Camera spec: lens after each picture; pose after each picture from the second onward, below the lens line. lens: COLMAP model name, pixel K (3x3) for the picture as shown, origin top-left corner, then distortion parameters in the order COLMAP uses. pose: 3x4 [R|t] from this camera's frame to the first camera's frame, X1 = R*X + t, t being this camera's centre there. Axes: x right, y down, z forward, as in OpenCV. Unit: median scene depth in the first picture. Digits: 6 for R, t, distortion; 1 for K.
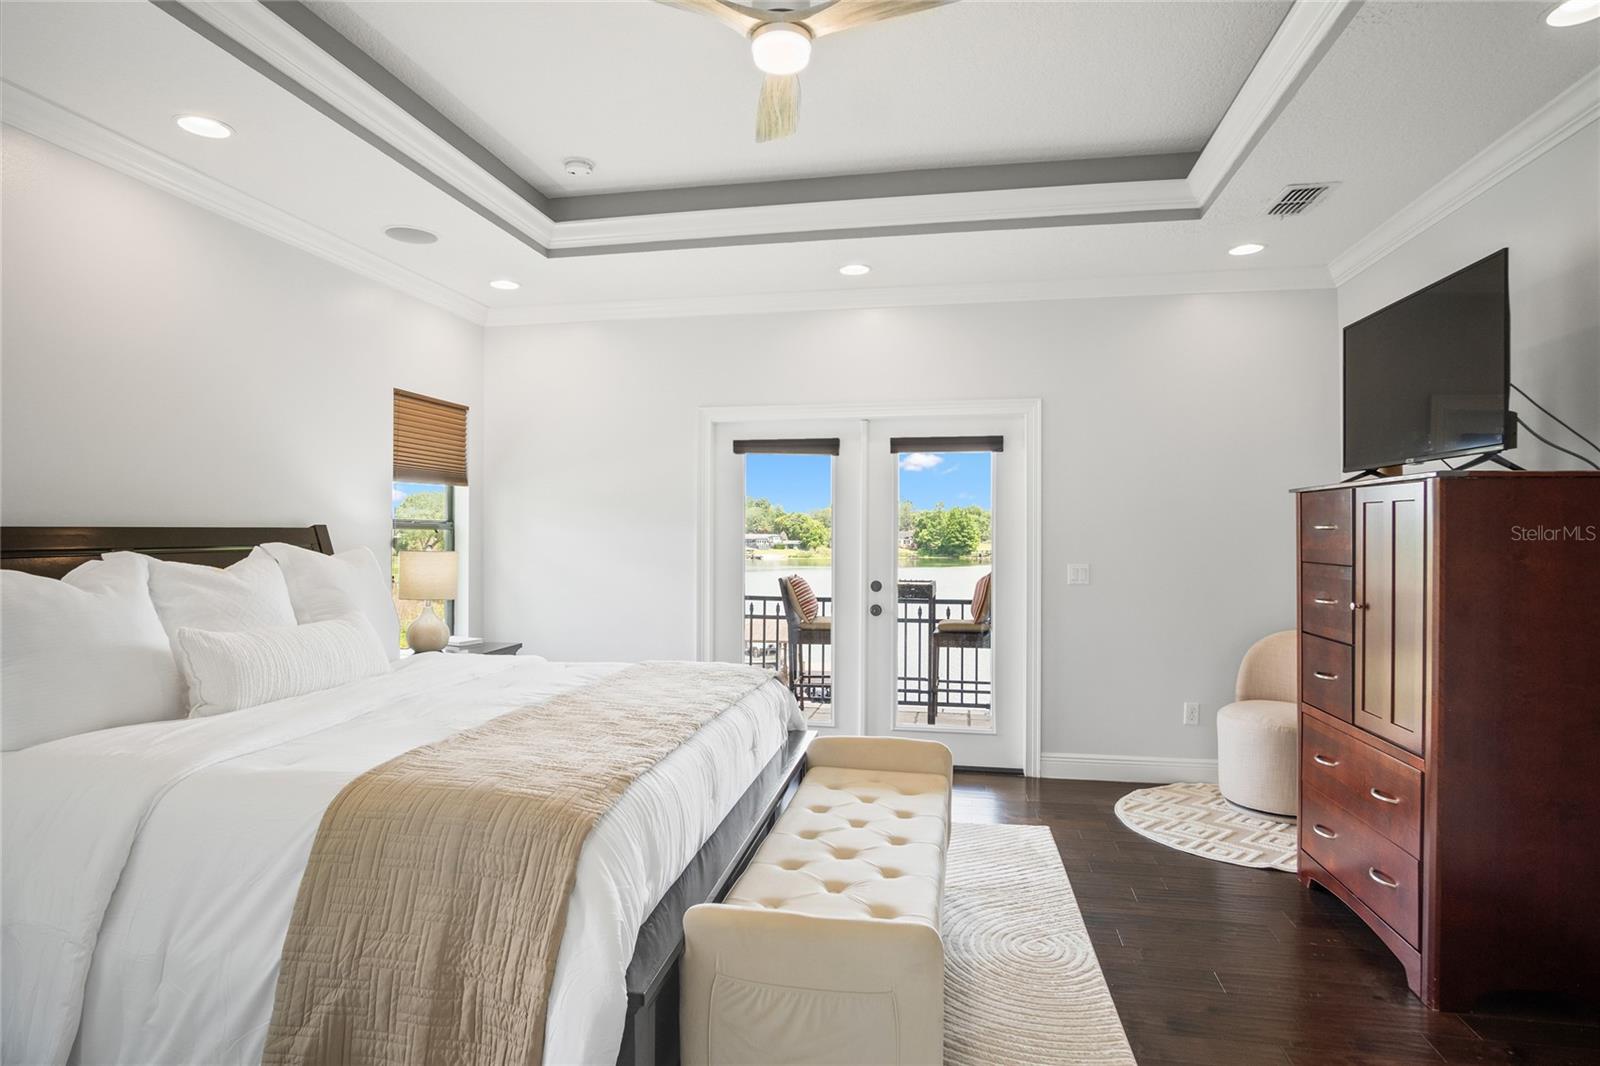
lens RADIAL K [[868.9, 0, 800.0], [0, 868.9, 533.0], [0, 0, 1]] dist [-0.019333, 0.000062]
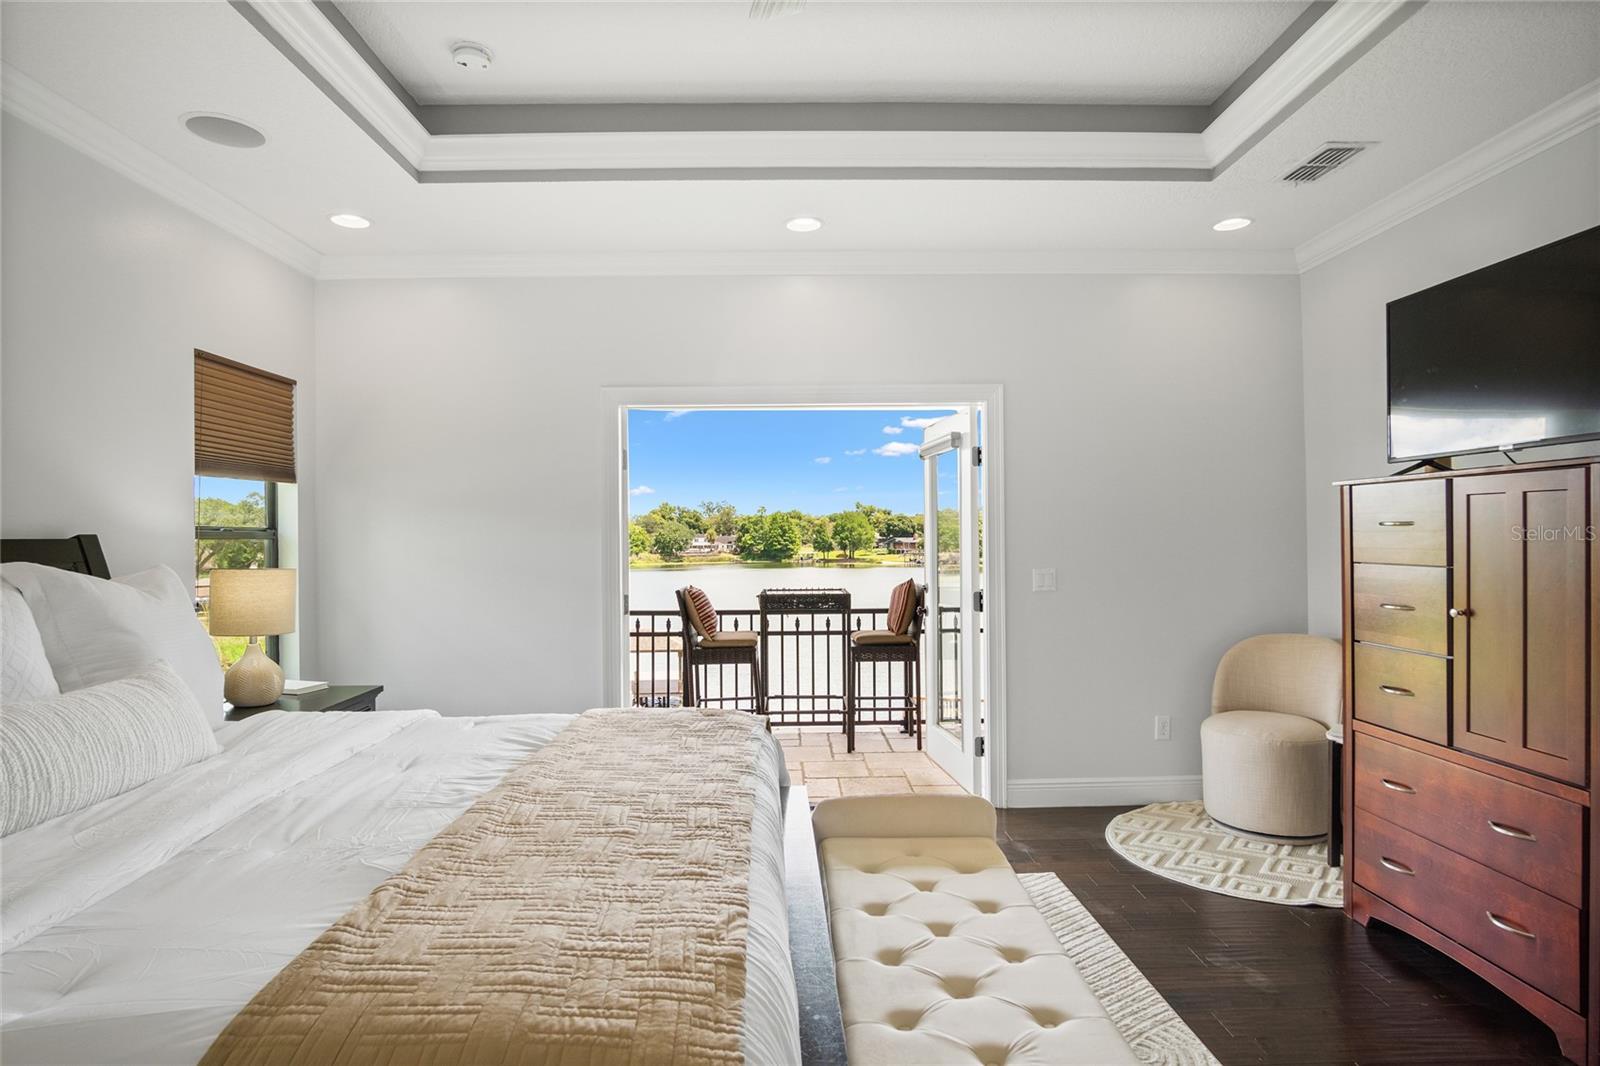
lens RADIAL K [[862.8, 0, 800.1], [0, 862.8, 536.5], [0, 0, 1]] dist [-0.018975, -0.000444]
pose [[0.978392, -0.012399, 0.206386, -0.119041], [0.012718, 0.999919, -0.000221, -0.000394], [-0.206367, 0.002842, 0.978471, 0.185278]]
